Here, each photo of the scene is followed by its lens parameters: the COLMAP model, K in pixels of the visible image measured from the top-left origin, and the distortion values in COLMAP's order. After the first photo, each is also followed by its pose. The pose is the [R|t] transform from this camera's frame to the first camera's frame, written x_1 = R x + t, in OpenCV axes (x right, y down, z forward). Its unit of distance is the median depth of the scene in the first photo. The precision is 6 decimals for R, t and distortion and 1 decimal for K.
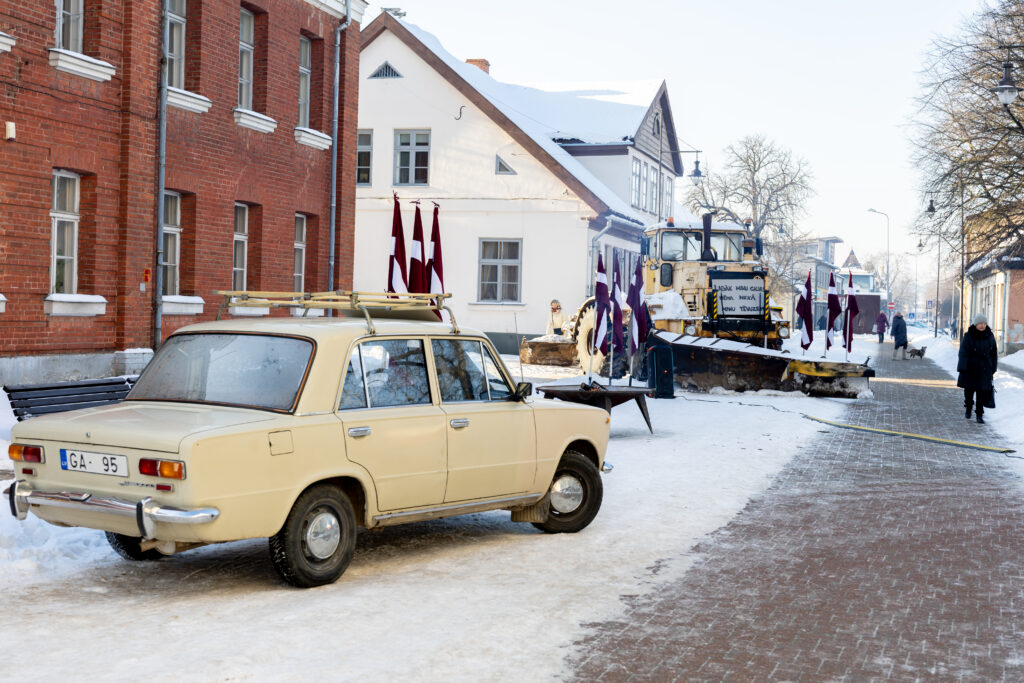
lens RADIAL K [[1522.7, 0, 512.9], [0, 1522.7, 343.7], [0, 0, 1]] dist [0.374059, 0.000000]
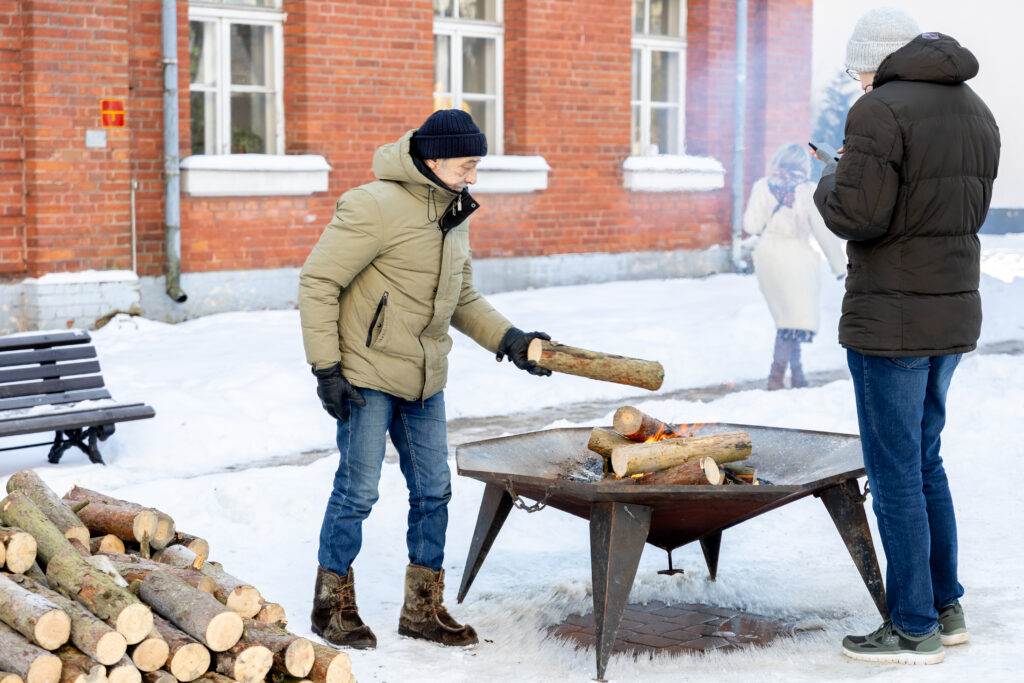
lens RADIAL K [[2002.3, 0, 511.0], [0, 2002.3, 340.9], [0, 0, 1]] dist [-0.045104, 0.000000]
pose [[0.878997, 0.022935, -0.476276, 0.140115], [0.006046, 0.998226, 0.059229, -0.010069], [0.476789, -0.054942, 0.877299, 0.492337]]
